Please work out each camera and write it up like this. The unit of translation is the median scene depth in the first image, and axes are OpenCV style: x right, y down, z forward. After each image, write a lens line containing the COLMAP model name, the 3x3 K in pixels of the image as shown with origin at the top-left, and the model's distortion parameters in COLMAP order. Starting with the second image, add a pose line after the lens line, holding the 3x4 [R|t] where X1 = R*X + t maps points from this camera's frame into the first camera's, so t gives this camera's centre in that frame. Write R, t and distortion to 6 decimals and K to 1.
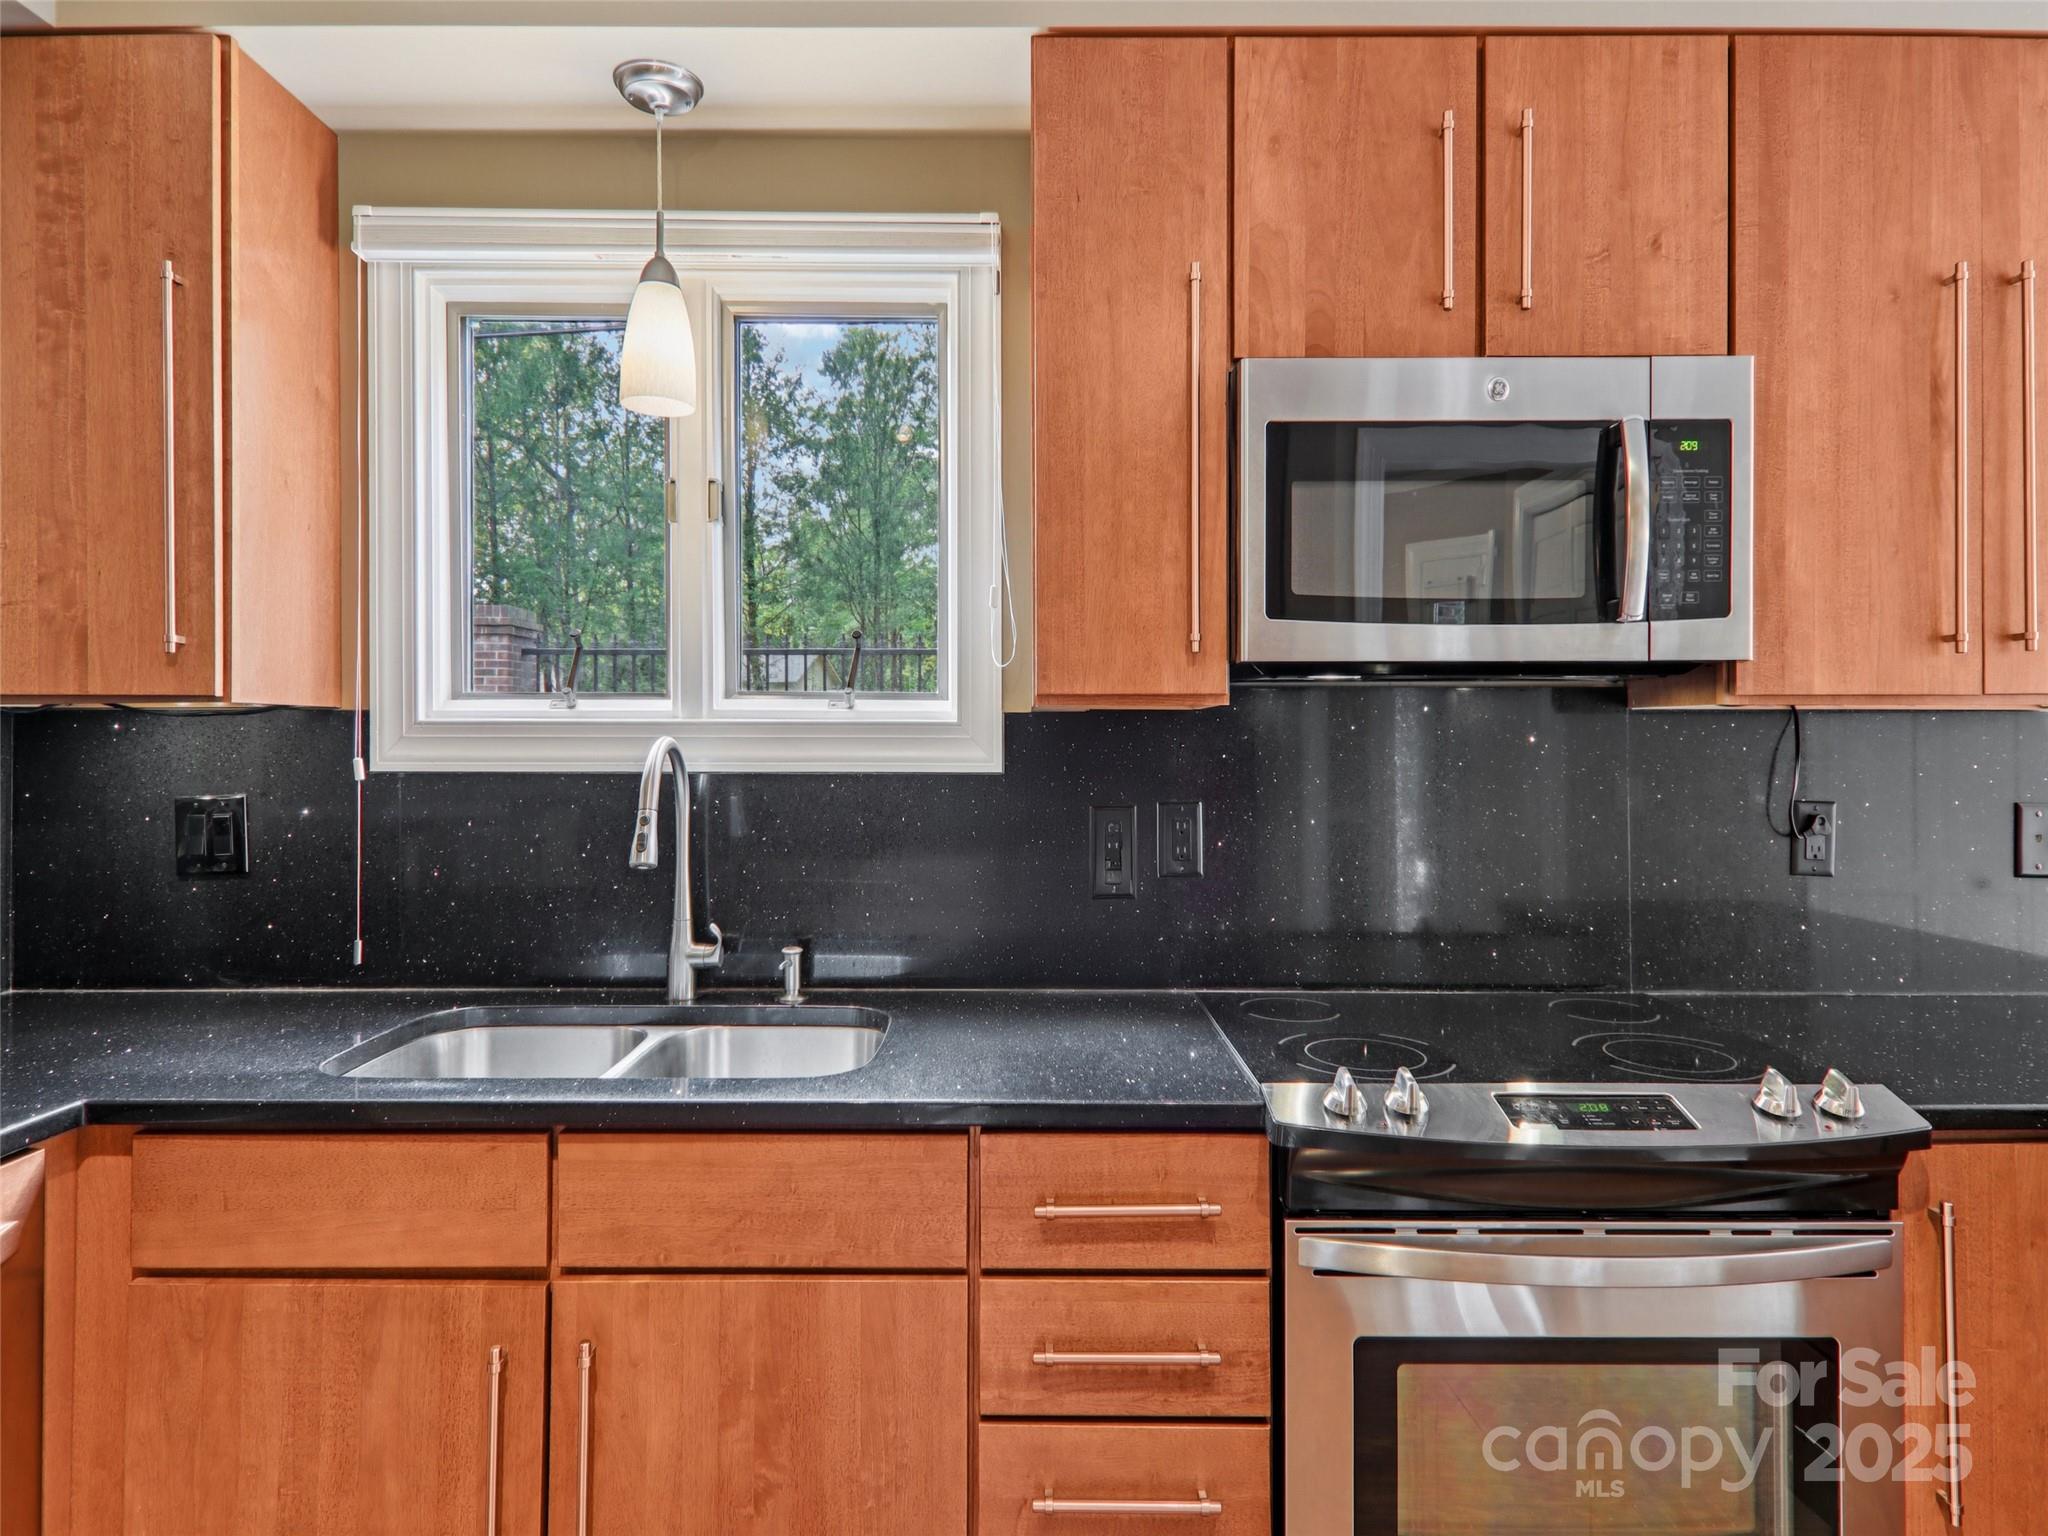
lens RADIAL K [[1164.8, 0, 1024.2], [0, 1164.8, 740.0], [0, 0, 1]] dist [-0.000467, -0.001313]
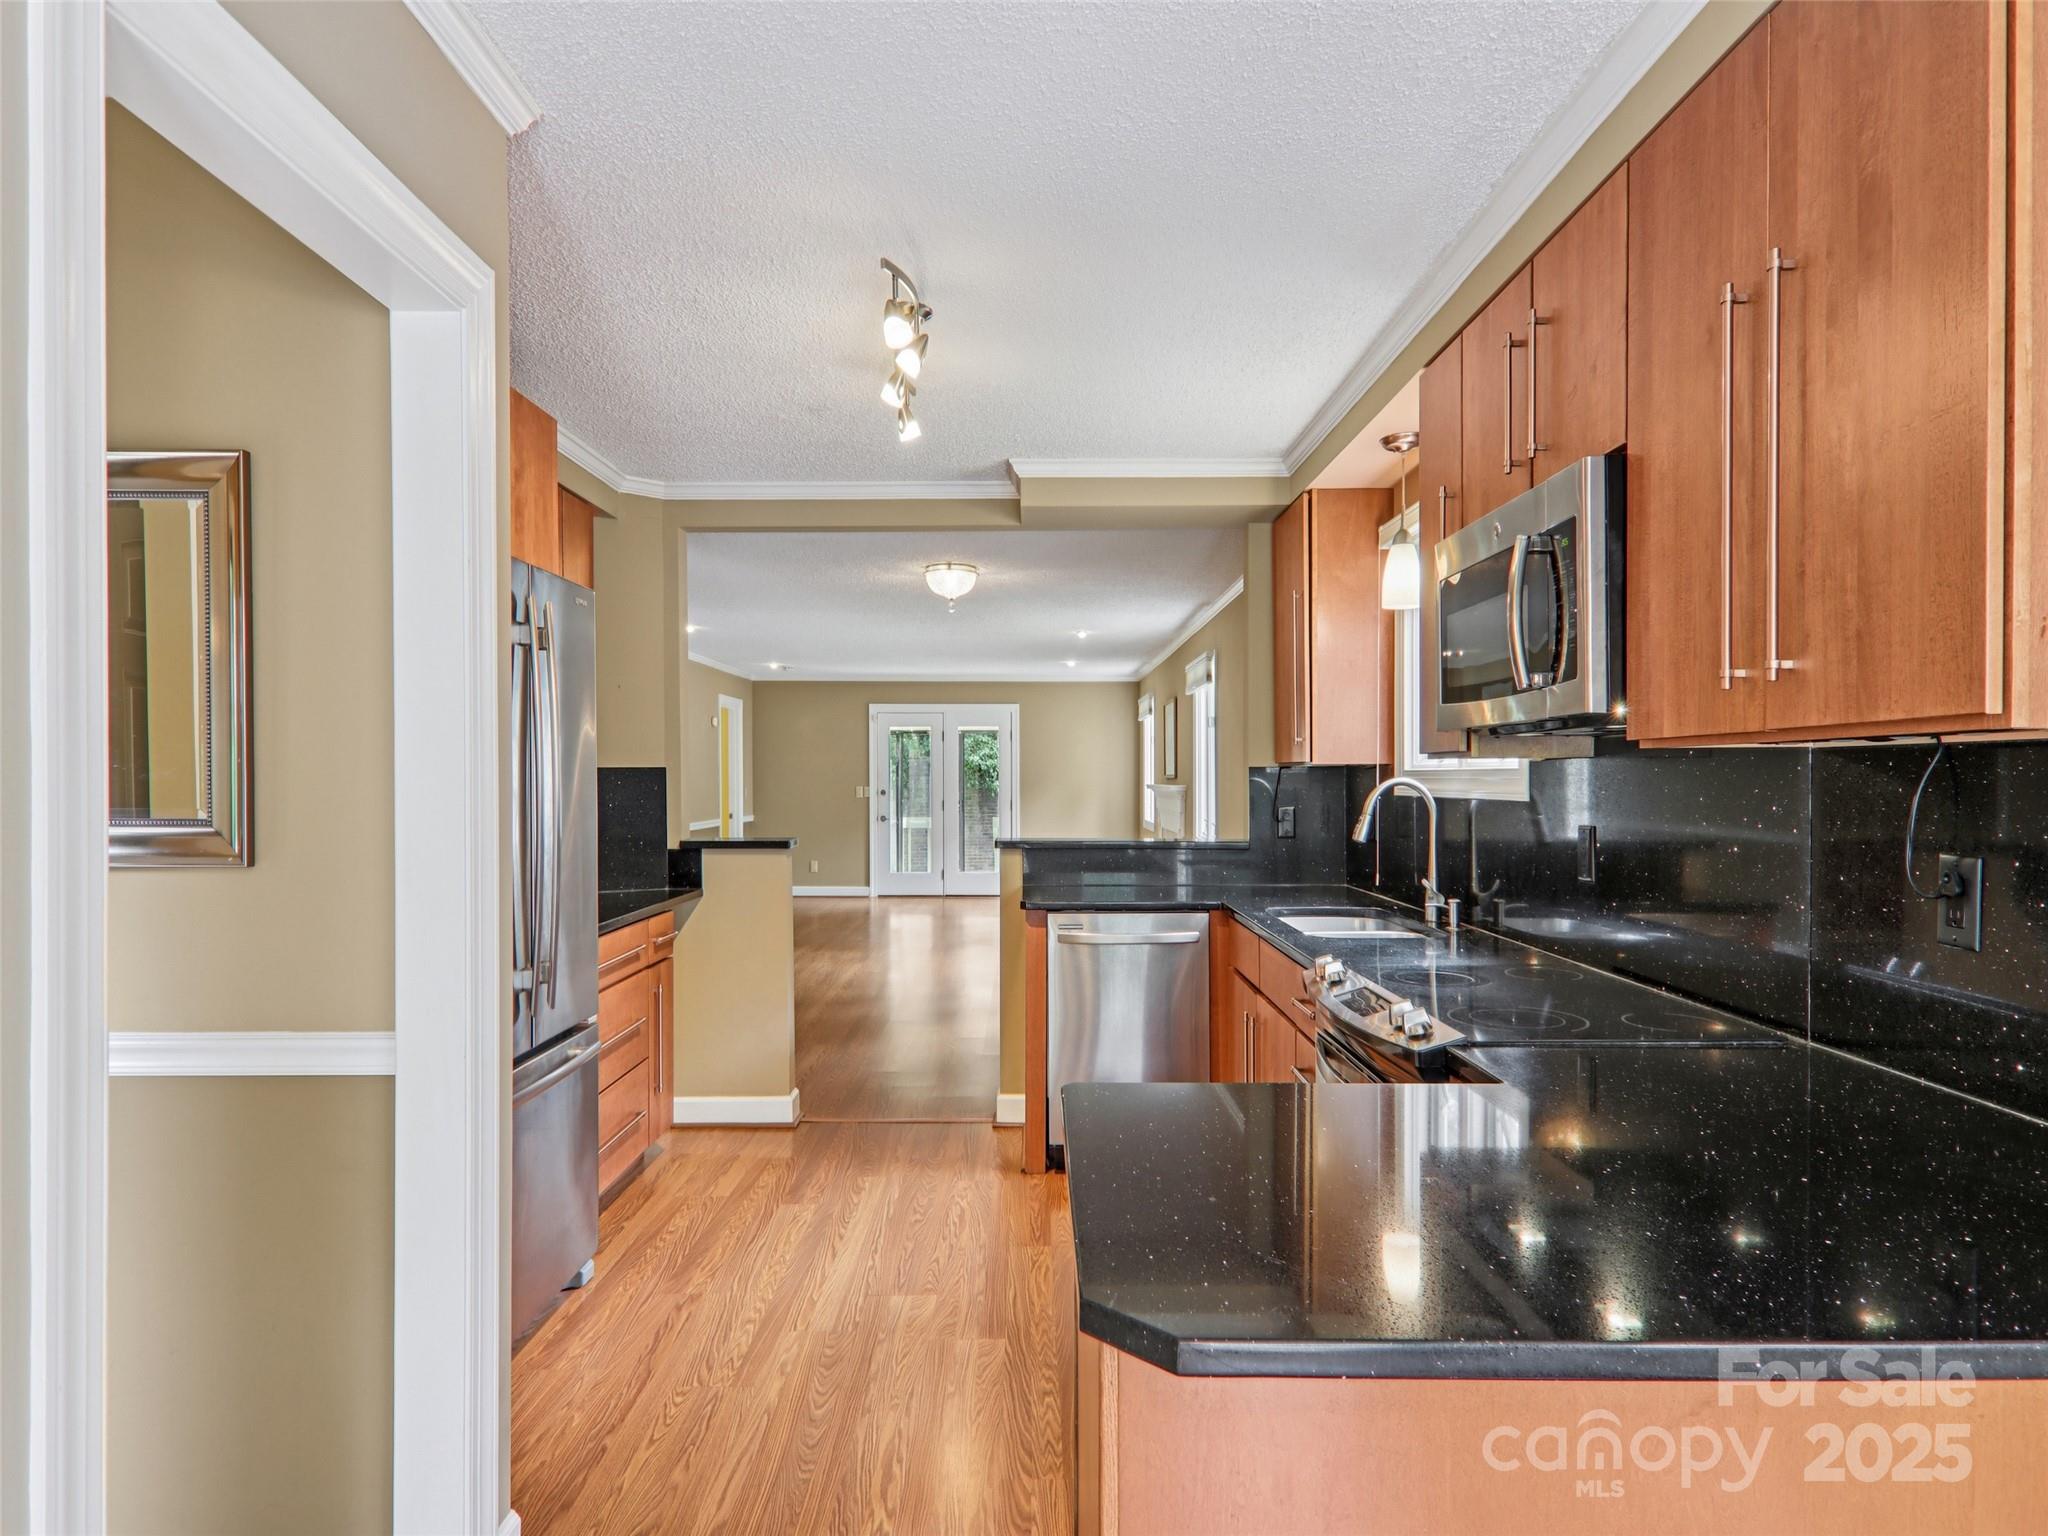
lens RADIAL K [[1145.5, 0, 1023.4], [0, 1145.5, 790.0], [0, 0, 1]] dist [-0.000190, -0.008657]
pose [[-0.001206, 0.008672, -0.999962, 1.729267], [-0.002889, 0.999958, 0.008675, 0.001760], [0.999995, 0.002900, -0.001181, 0.411682]]
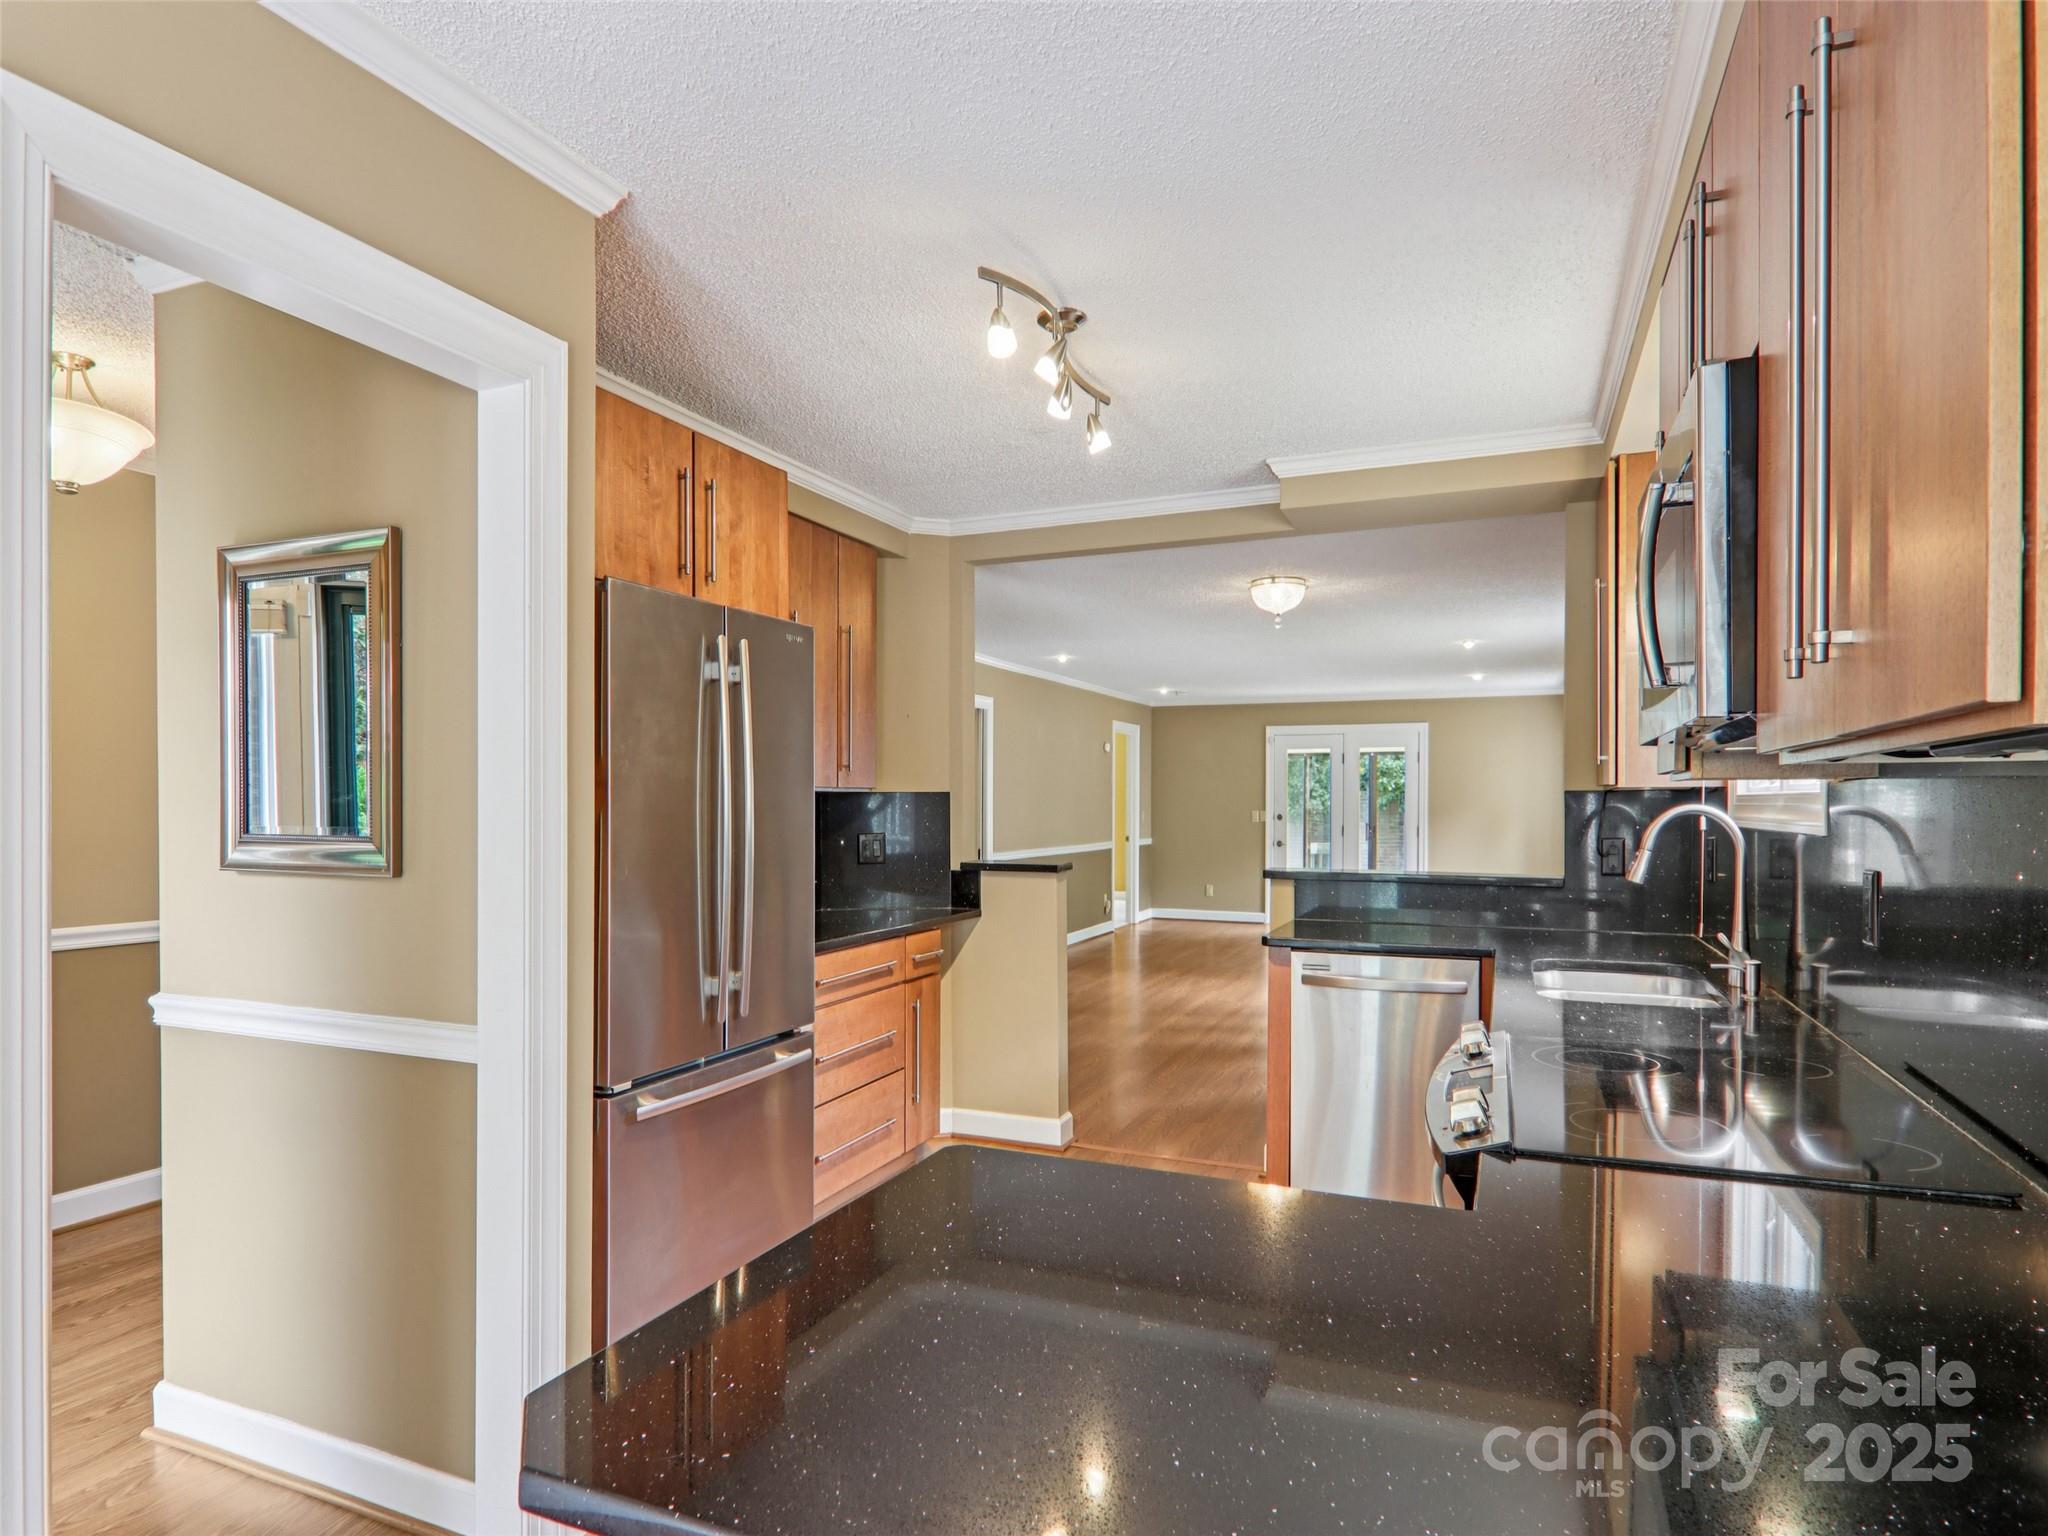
lens RADIAL K [[1137.4, 0, 1026.8], [0, 1137.4, 811.5], [0, 0, 1]] dist [0.004330, -0.019888]
pose [[-0.388240, 0.005640, -0.921541, 1.542713], [-0.005401, 0.999950, 0.008395, -0.002401], [0.921543, 0.008237, -0.388190, 0.835435]]
